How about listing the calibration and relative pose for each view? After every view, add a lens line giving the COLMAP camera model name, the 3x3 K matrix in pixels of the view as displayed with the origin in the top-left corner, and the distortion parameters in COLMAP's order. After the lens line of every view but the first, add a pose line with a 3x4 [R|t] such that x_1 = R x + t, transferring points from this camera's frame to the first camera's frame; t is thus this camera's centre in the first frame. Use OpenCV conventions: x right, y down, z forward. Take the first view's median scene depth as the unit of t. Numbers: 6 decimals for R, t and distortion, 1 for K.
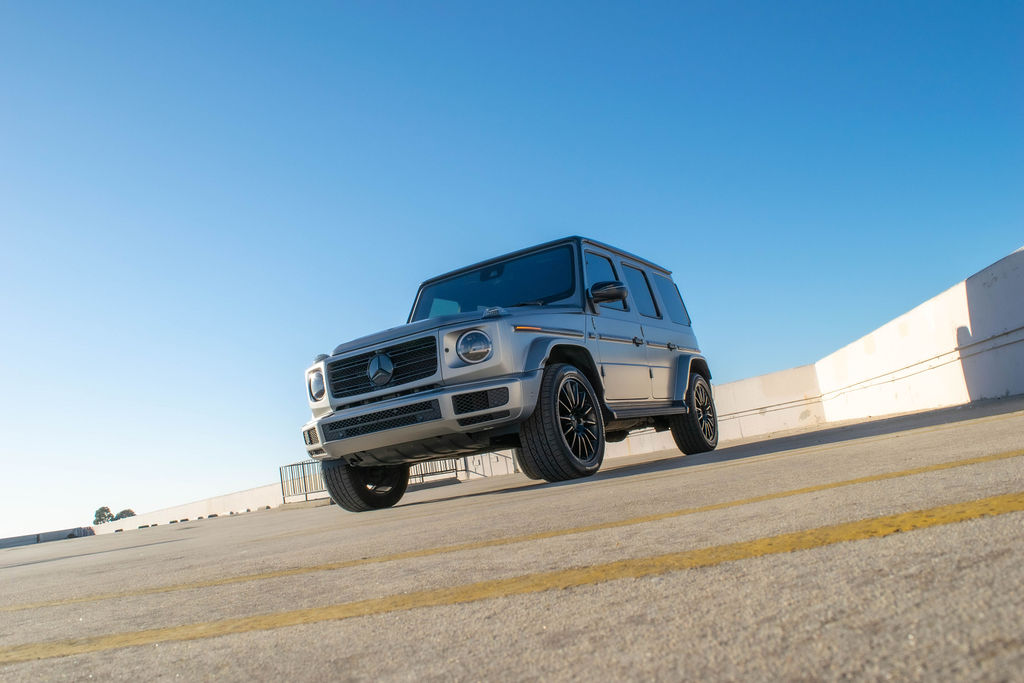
lens RADIAL K [[873.3, 0, 512.0], [0, 873.3, 341.5], [0, 0, 1]] dist [-0.086531, 0.000173]
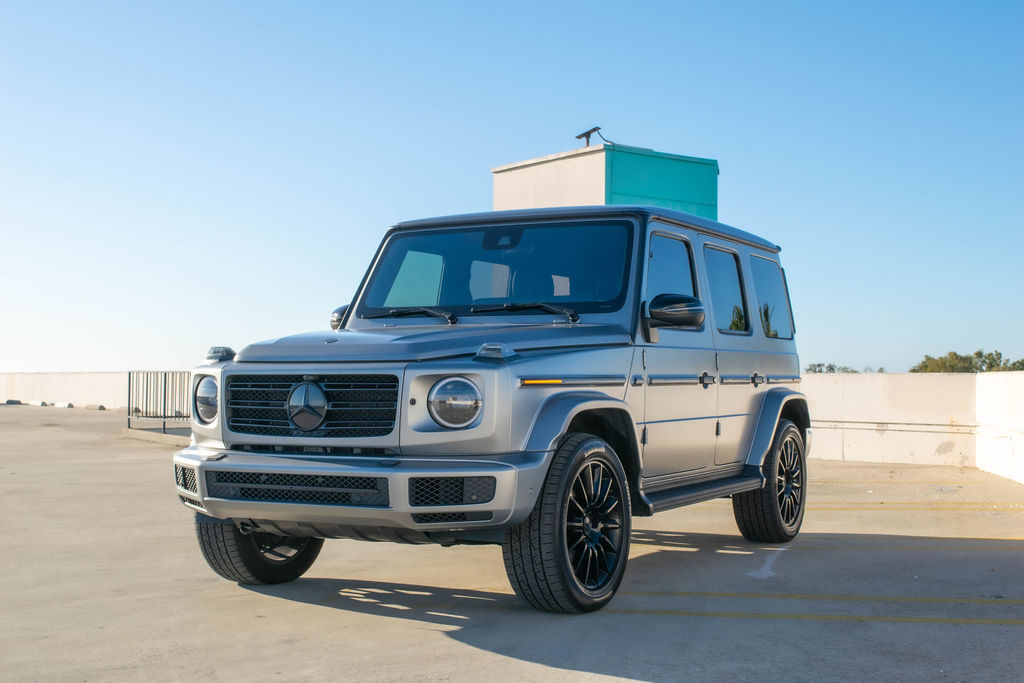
lens RADIAL K [[1363.4, 0, 512.0], [0, 1363.4, 341.5], [0, 0, 1]] dist [-0.027939, -0.023391]
pose [[0.985991, 0.166105, 0.015172, -0.022644], [-0.166730, 0.978945, 0.117762, -0.151018], [0.004709, -0.118642, 0.992926, -0.001306]]
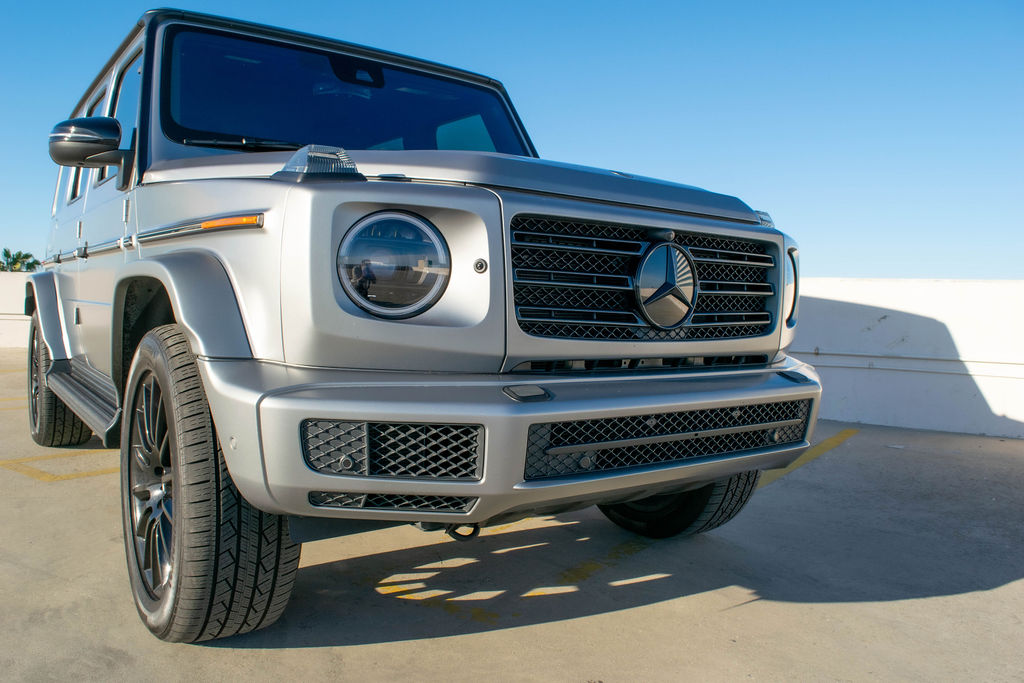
lens RADIAL K [[787.5, 0, 512.0], [0, 787.5, 341.5], [0, 0, 1]] dist [-0.087839, 0.007292]
pose [[0.408419, 0.133346, 0.903002, -0.443615], [-0.230939, 0.972182, -0.039111, 0.077752], [-0.883098, -0.192564, 0.427852, 0.861996]]
